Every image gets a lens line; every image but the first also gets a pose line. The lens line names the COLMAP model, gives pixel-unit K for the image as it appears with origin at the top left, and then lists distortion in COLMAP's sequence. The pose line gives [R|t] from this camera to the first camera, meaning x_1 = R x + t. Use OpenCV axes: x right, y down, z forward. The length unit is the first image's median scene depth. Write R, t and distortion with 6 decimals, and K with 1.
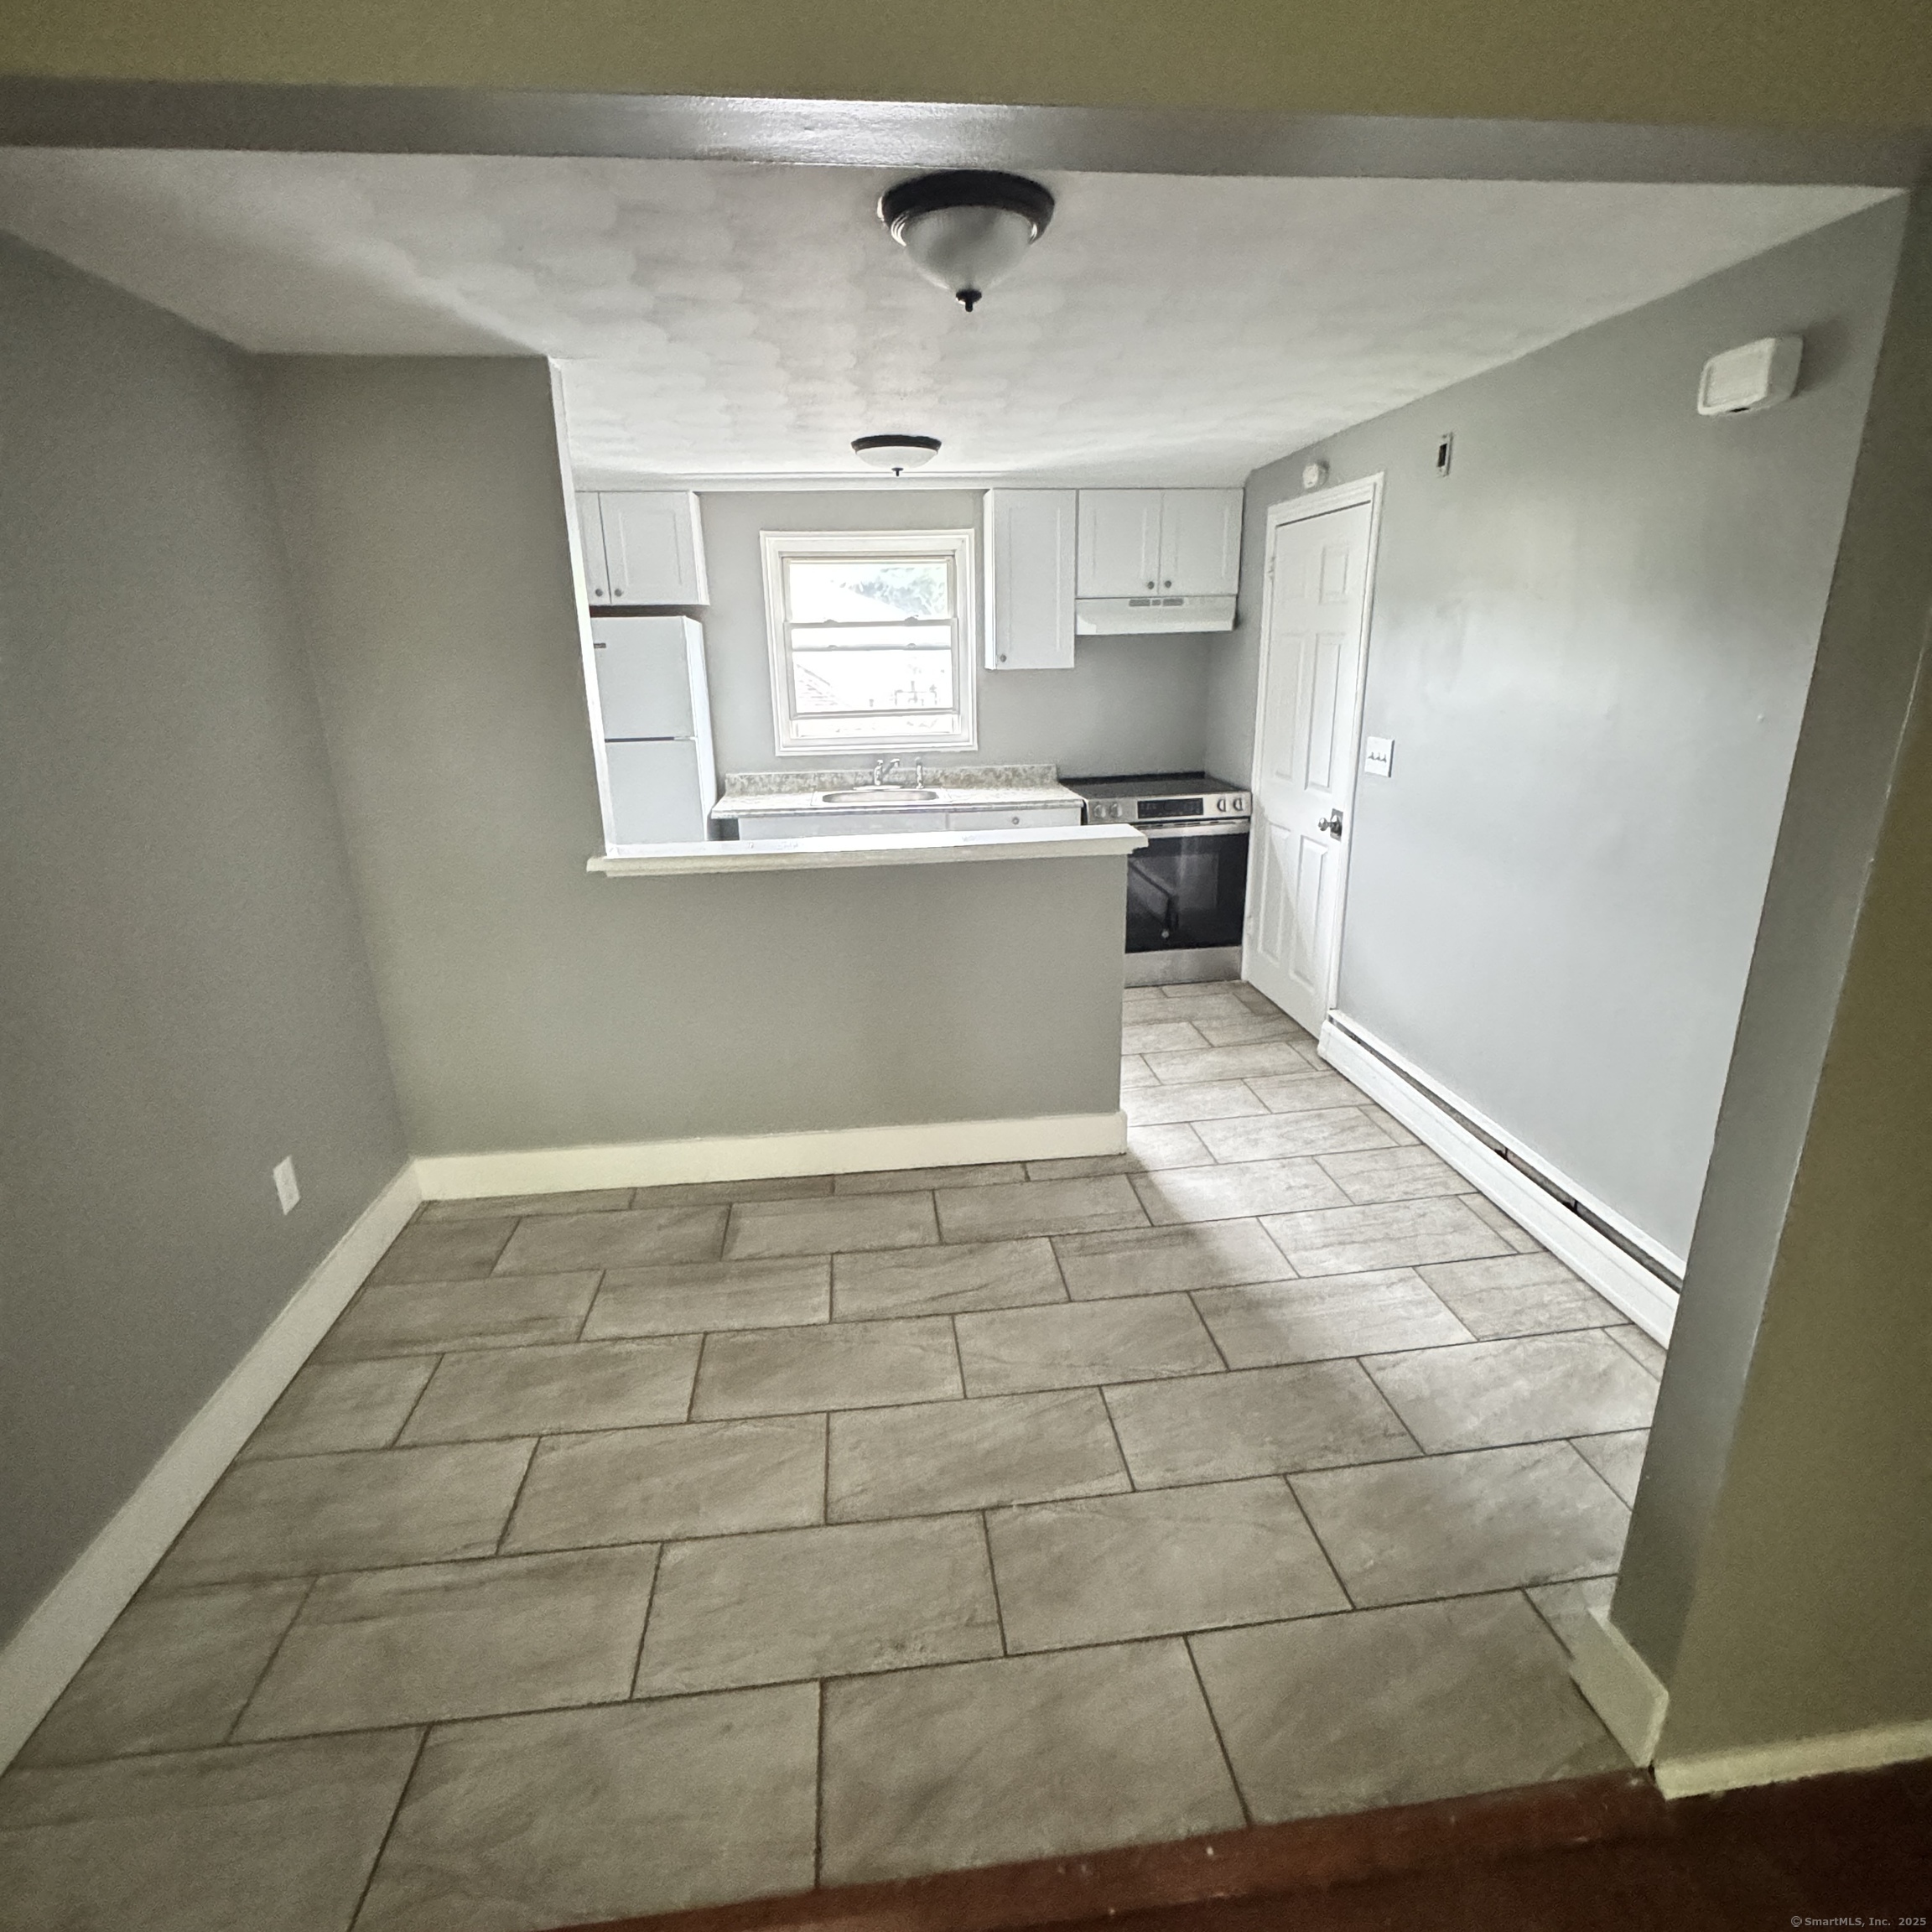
lens RADIAL K [[1025.9, 0, 966.0], [0, 1025.9, 966.0], [0, 0, 1]] dist [-0.003754, 0.000924]
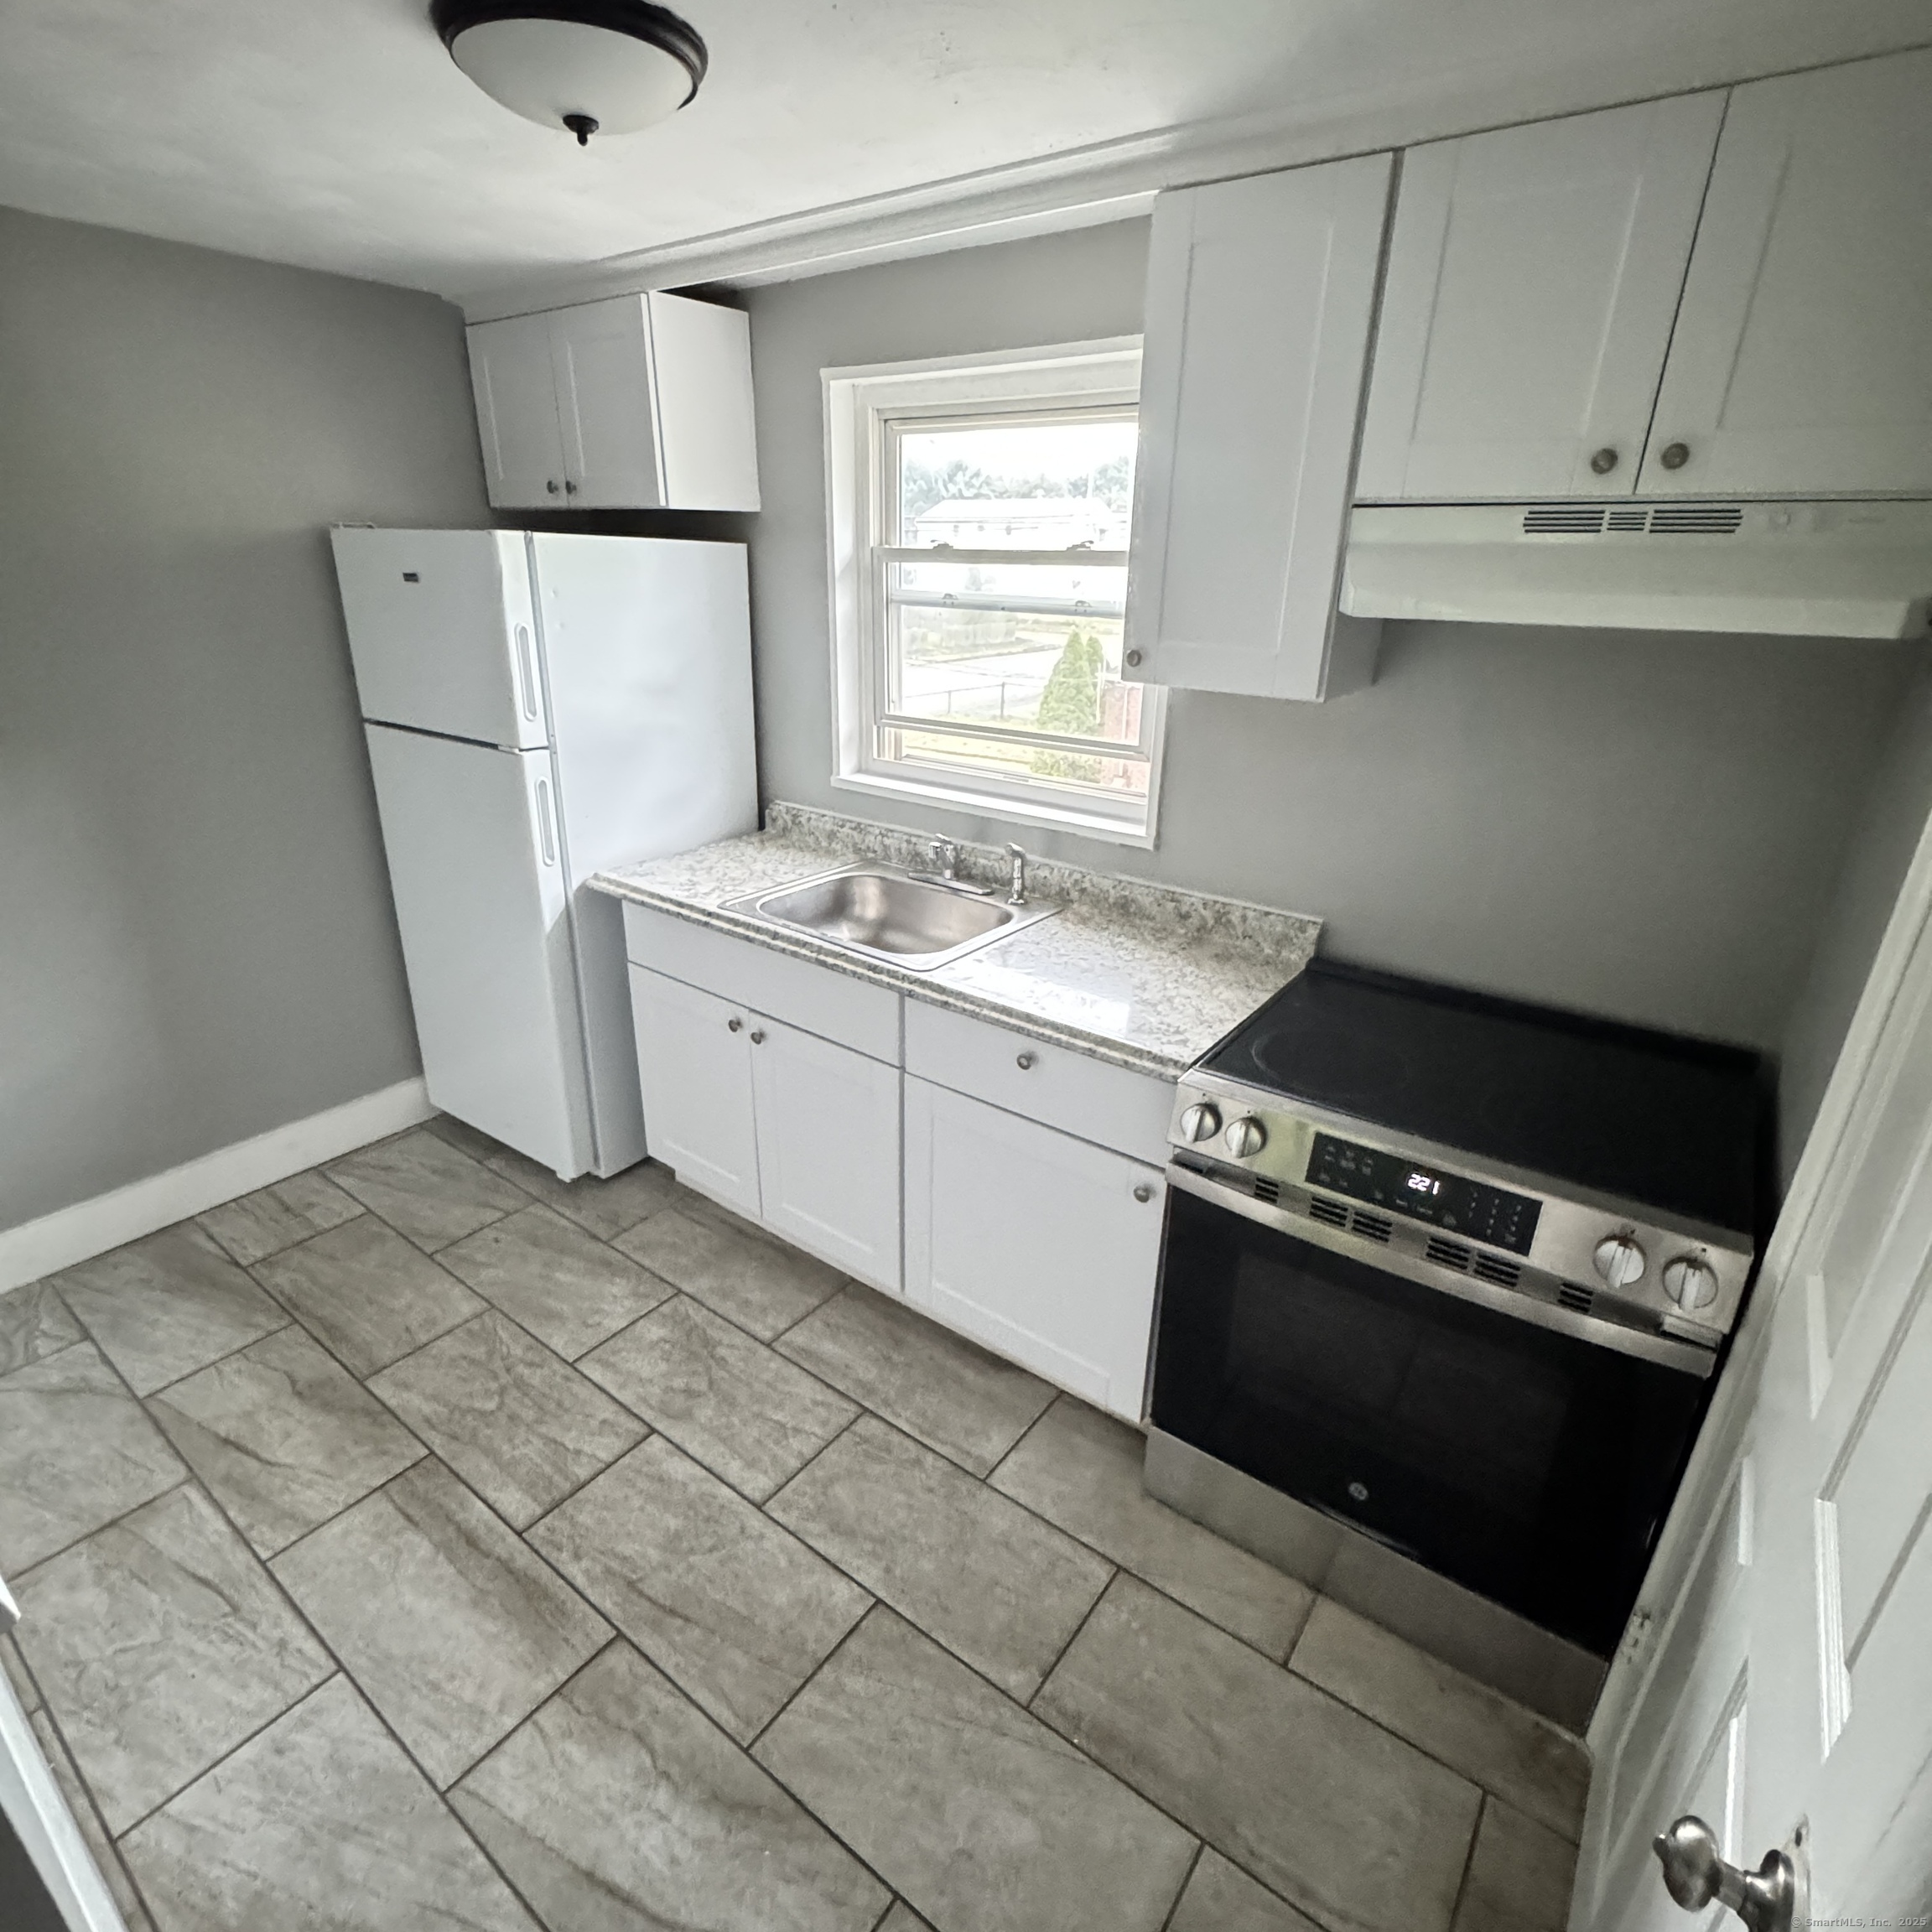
lens RADIAL K [[1025.9, 0, 966.0], [0, 1025.9, 966.0], [0, 0, 1]] dist [-0.003754, 0.000924]
pose [[0.729099, 0.287867, -0.620925, 0.272914], [-0.239957, 0.957172, 0.161993, -0.237354], [0.640964, 0.030886, 0.766949, 0.664796]]
